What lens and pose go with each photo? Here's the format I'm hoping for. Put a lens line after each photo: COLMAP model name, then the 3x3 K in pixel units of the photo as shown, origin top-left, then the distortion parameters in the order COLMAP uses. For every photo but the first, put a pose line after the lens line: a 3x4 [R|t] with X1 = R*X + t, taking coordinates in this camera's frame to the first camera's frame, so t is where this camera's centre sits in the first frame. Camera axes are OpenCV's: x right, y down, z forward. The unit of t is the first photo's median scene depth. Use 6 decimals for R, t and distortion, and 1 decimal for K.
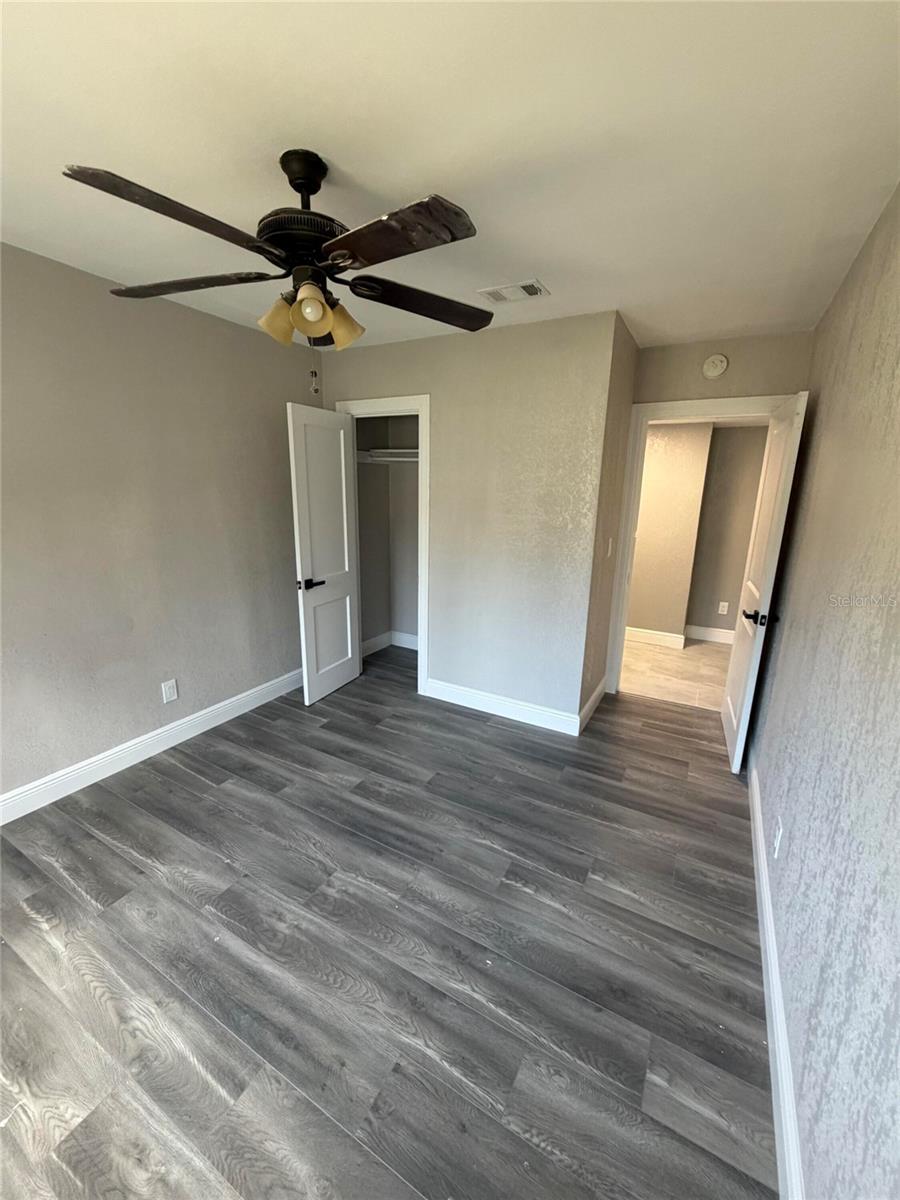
lens RADIAL K [[478.3, 0, 450.2], [0, 478.3, 597.2], [0, 0, 1]] dist [-0.002665, 0.000369]
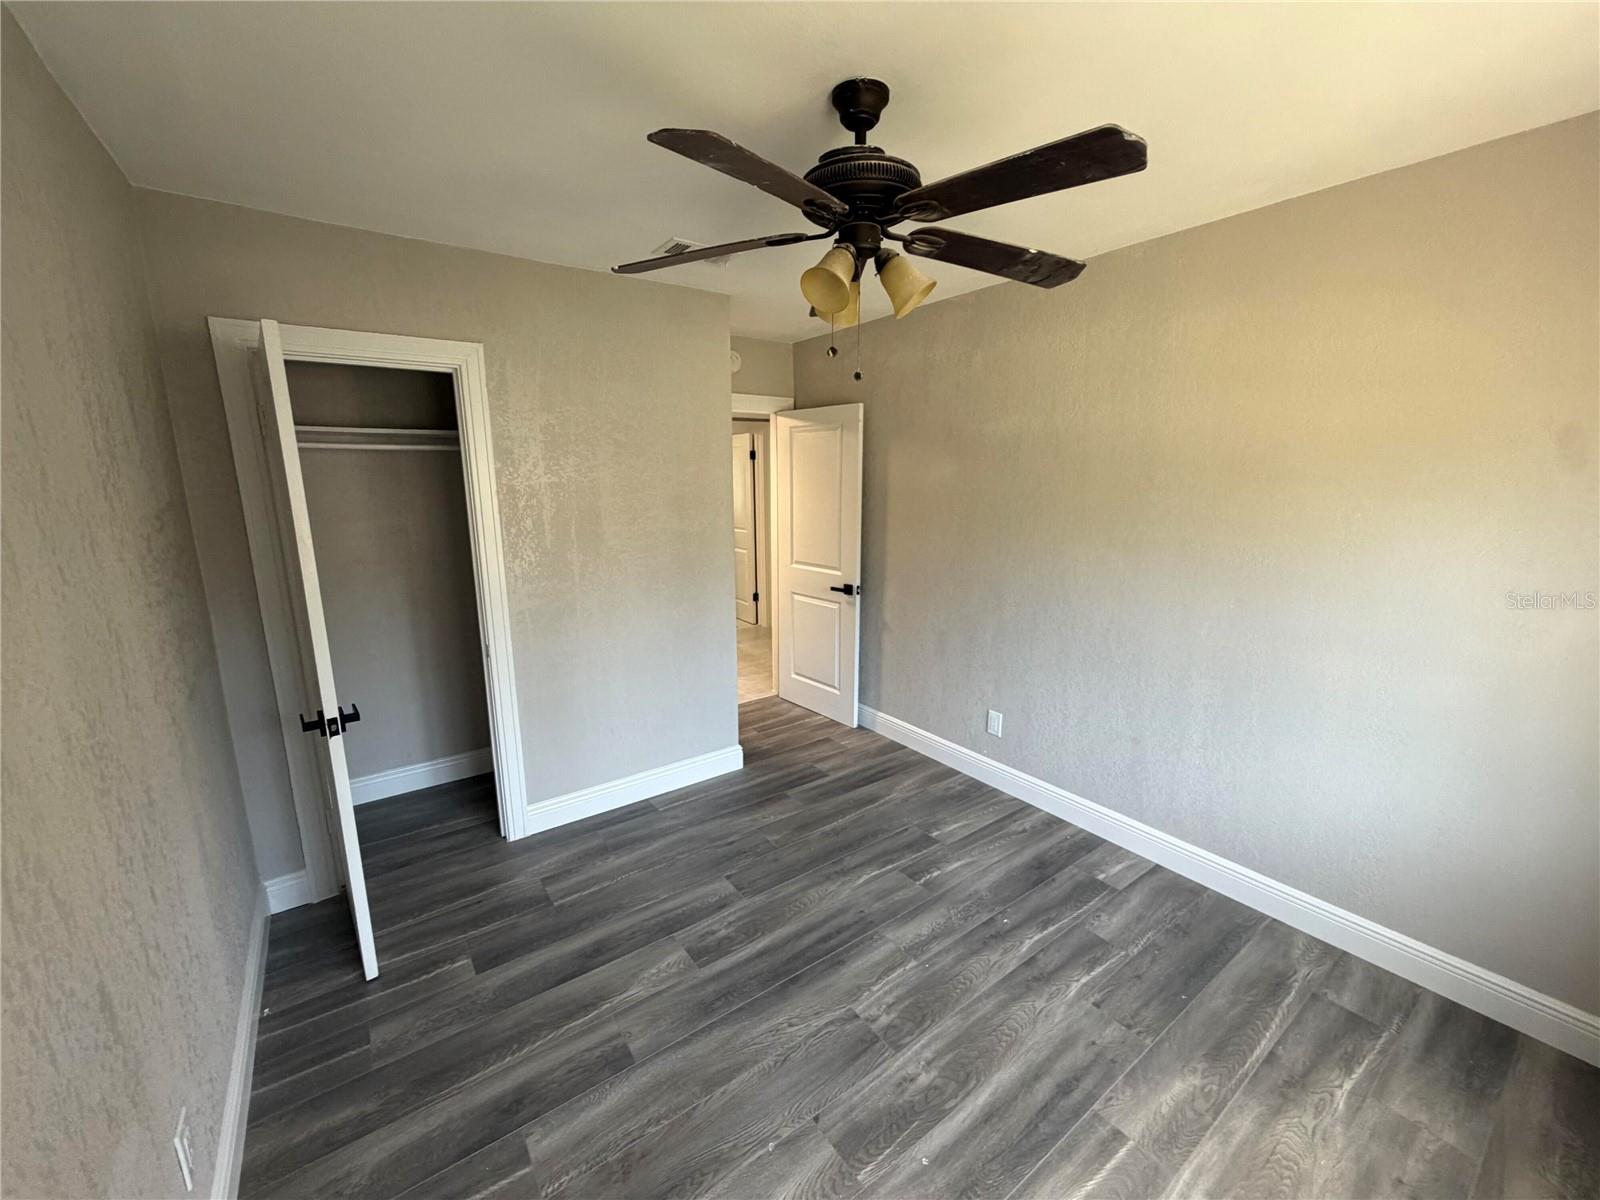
lens RADIAL K [[637.8, 0, 796.7], [0, 637.8, 603.8], [0, 0, 1]] dist [-0.002665, 0.000369]
pose [[0.419728, -0.205834, 0.884003, -1.099773], [0.227616, 0.966695, 0.117014, -0.187091], [-0.878646, 0.152099, 0.452600, 0.570591]]
